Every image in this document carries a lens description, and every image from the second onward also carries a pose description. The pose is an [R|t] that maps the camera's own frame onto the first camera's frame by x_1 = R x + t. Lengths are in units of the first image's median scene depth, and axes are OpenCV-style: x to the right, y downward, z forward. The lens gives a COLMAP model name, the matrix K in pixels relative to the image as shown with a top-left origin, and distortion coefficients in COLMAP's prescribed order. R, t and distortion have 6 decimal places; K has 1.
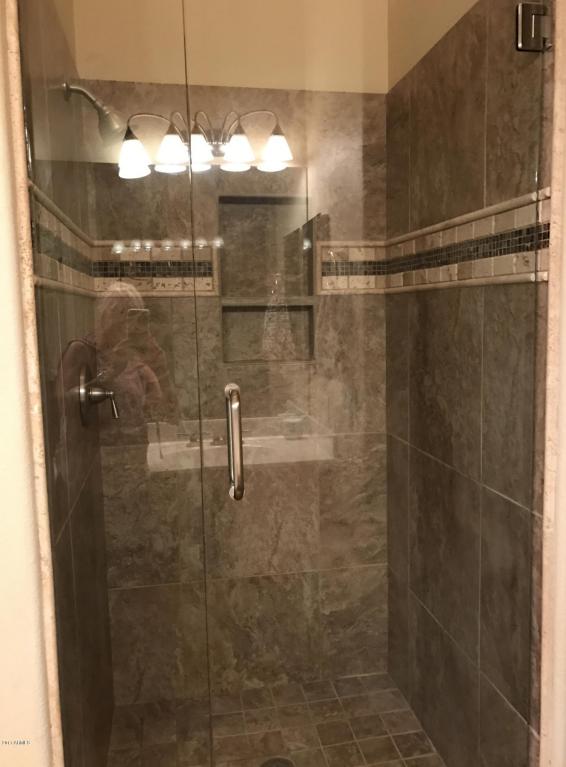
lens RADIAL K [[649.7, 0, 286.1], [0, 649.7, 378.9], [0, 0, 1]] dist [0.051226, -0.016942]
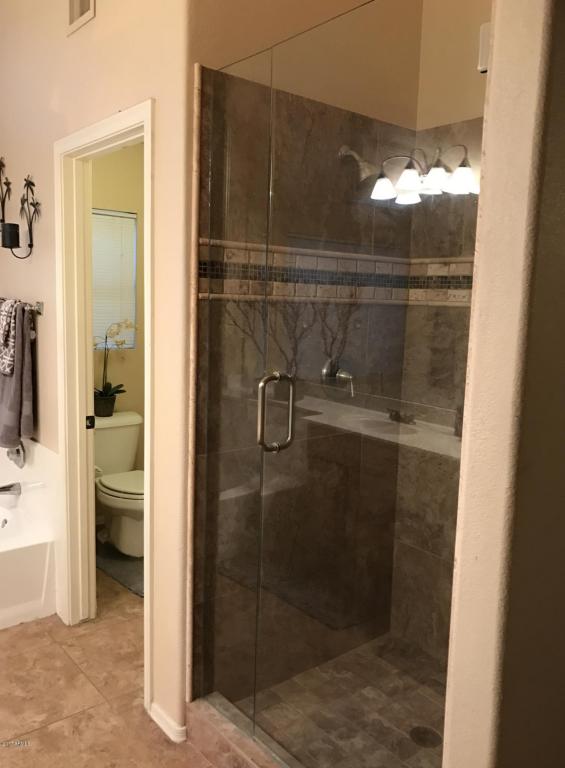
lens RADIAL K [[650.6, 0, 279.4], [0, 650.6, 387.1], [0, 0, 1]] dist [0.051226, -0.016942]
pose [[0.454738, 0.140707, -0.879440, 0.705132], [-0.127807, 0.987531, 0.091915, -0.052785], [0.881407, 0.070601, 0.467051, 0.206281]]
